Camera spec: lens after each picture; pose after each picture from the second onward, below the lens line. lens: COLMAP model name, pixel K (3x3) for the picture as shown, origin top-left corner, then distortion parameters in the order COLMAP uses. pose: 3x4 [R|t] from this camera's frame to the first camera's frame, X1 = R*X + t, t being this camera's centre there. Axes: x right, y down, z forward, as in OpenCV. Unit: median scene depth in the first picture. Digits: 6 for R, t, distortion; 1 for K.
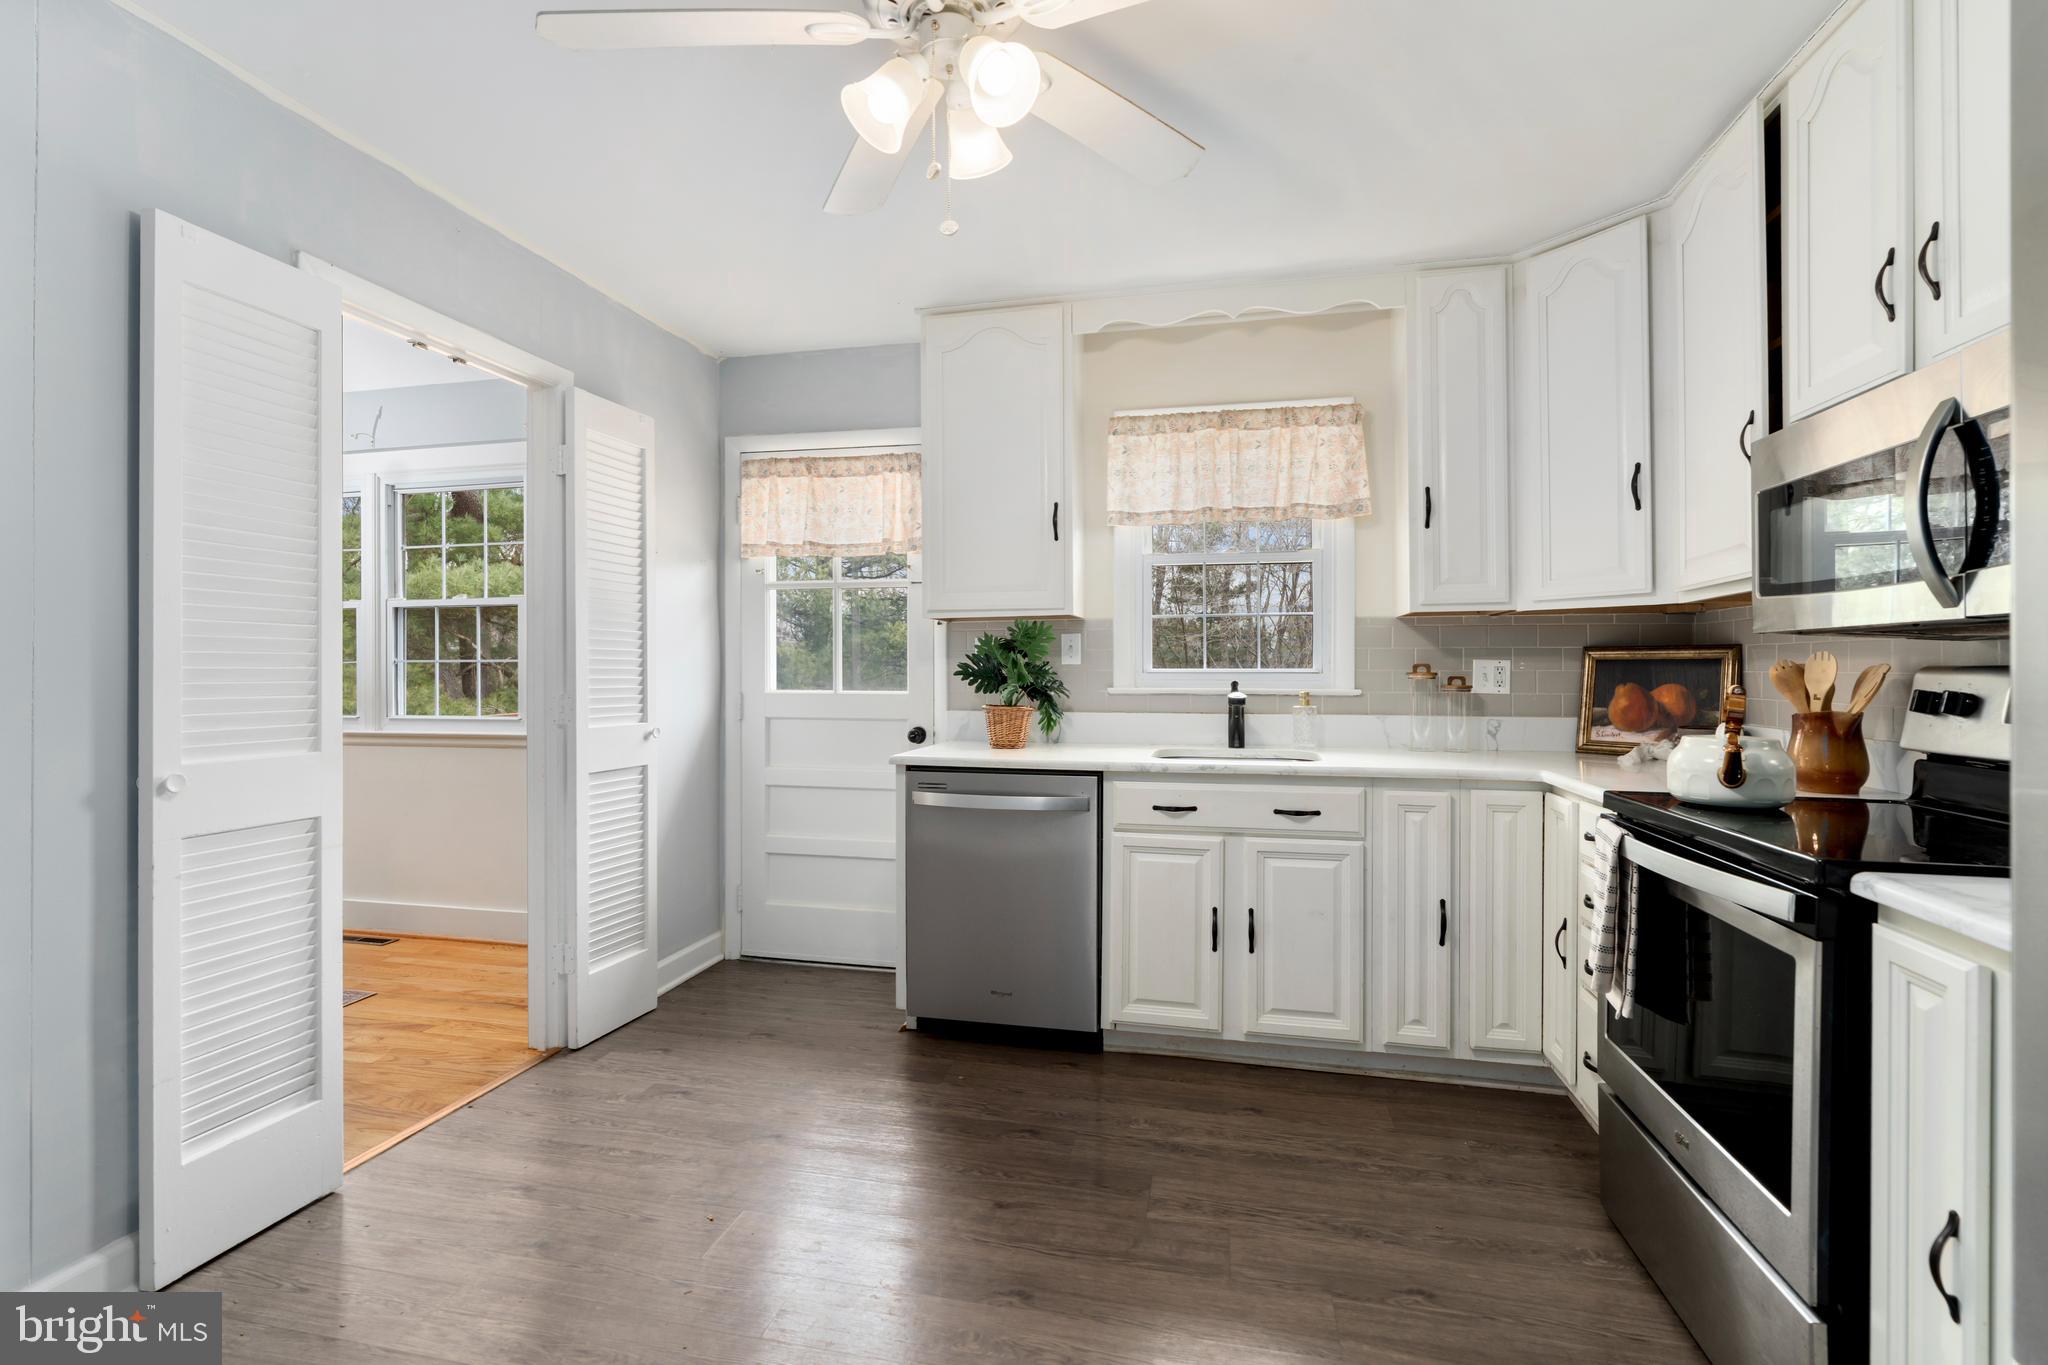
lens RADIAL K [[918.9, 0, 1018.5], [0, 918.9, 673.6], [0, 0, 1]] dist [-0.010987, 0.000240]
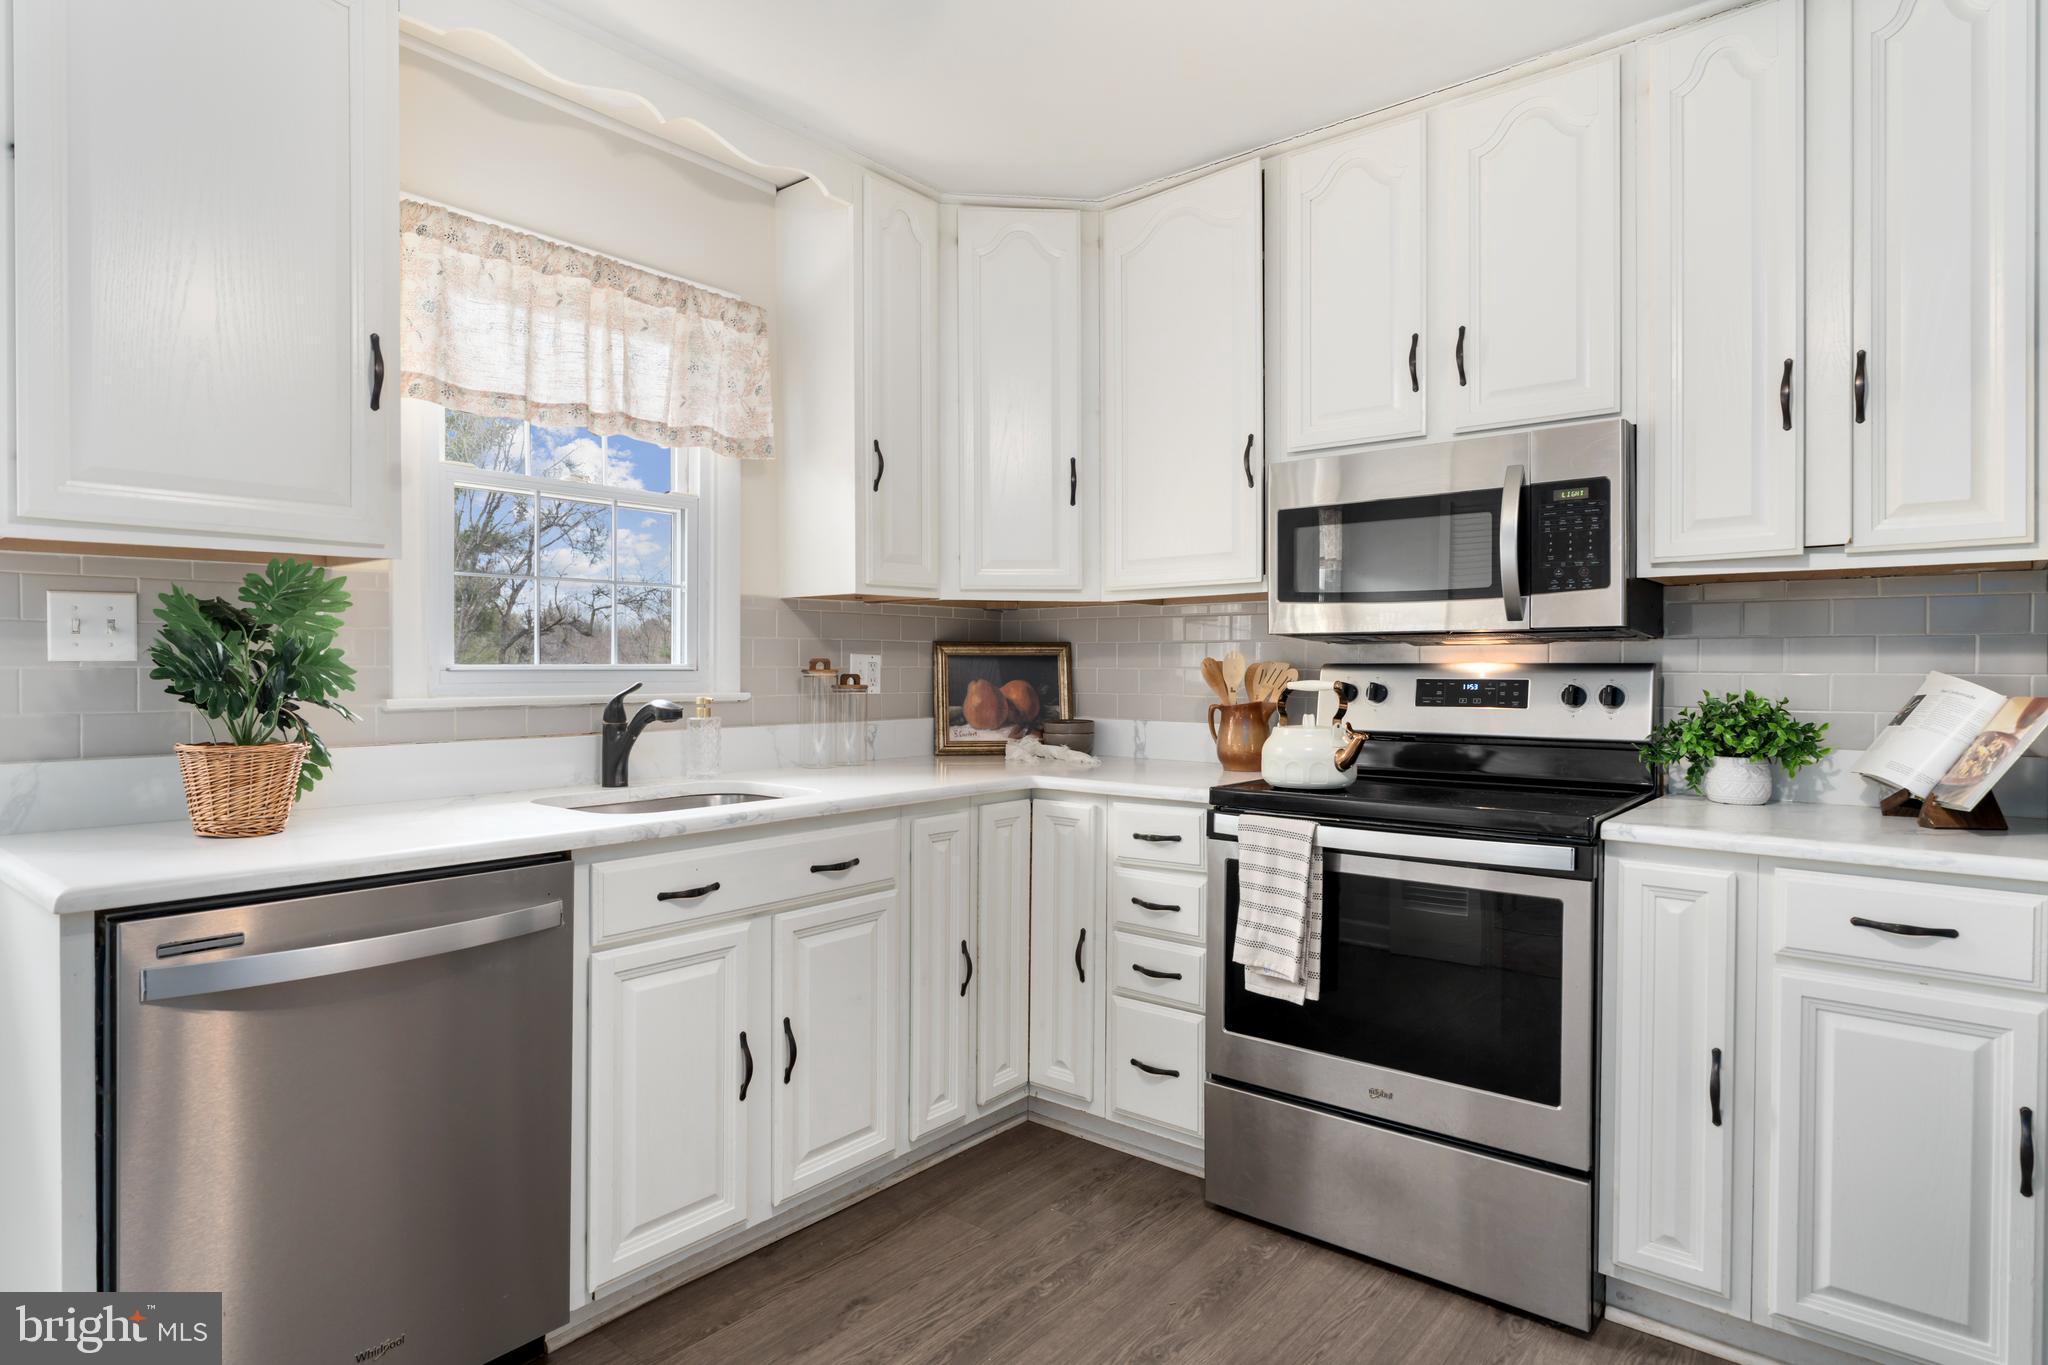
lens RADIAL K [[1114.9, 0, 1014.5], [0, 1114.9, 678.3], [0, 0, 1]] dist [-0.003336, 0.001206]
pose [[0.450357, -0.009781, 0.892795, -0.377000], [0.003124, 0.999951, 0.009379, -0.002184], [-0.892843, -0.001435, 0.450366, 0.445425]]
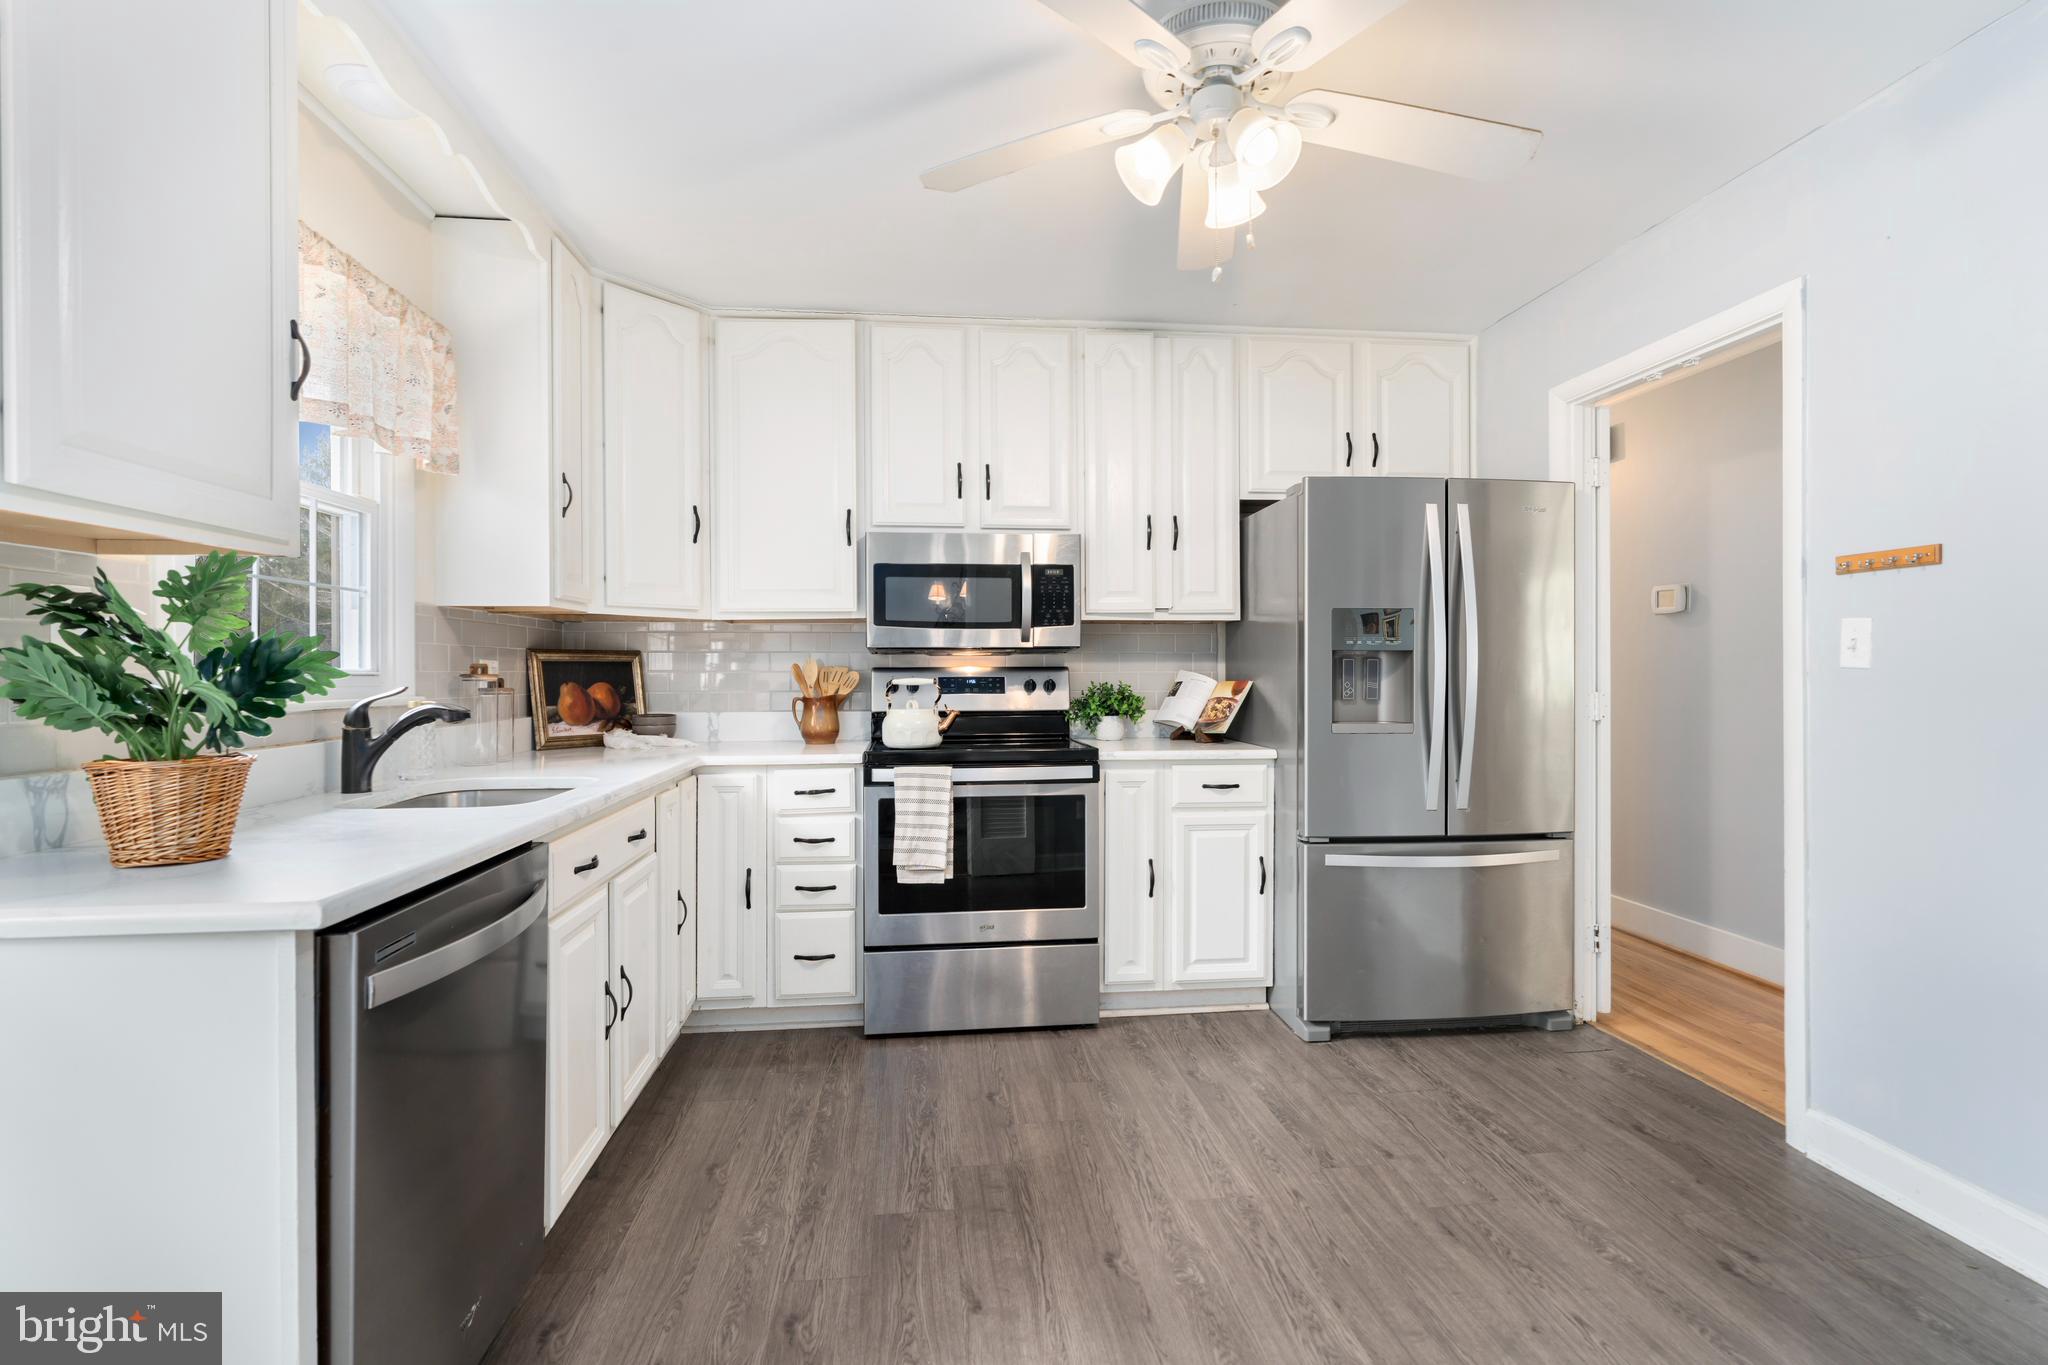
lens RADIAL K [[918.9, 0, 1015.6], [0, 918.9, 680.7], [0, 0, 1]] dist [-0.010987, 0.000240]
pose [[-0.324614, -0.009237, 0.945801, -0.575615], [0.008152, 0.999888, 0.012563, -0.001426], [-0.945811, 0.011788, -0.324502, 0.867356]]
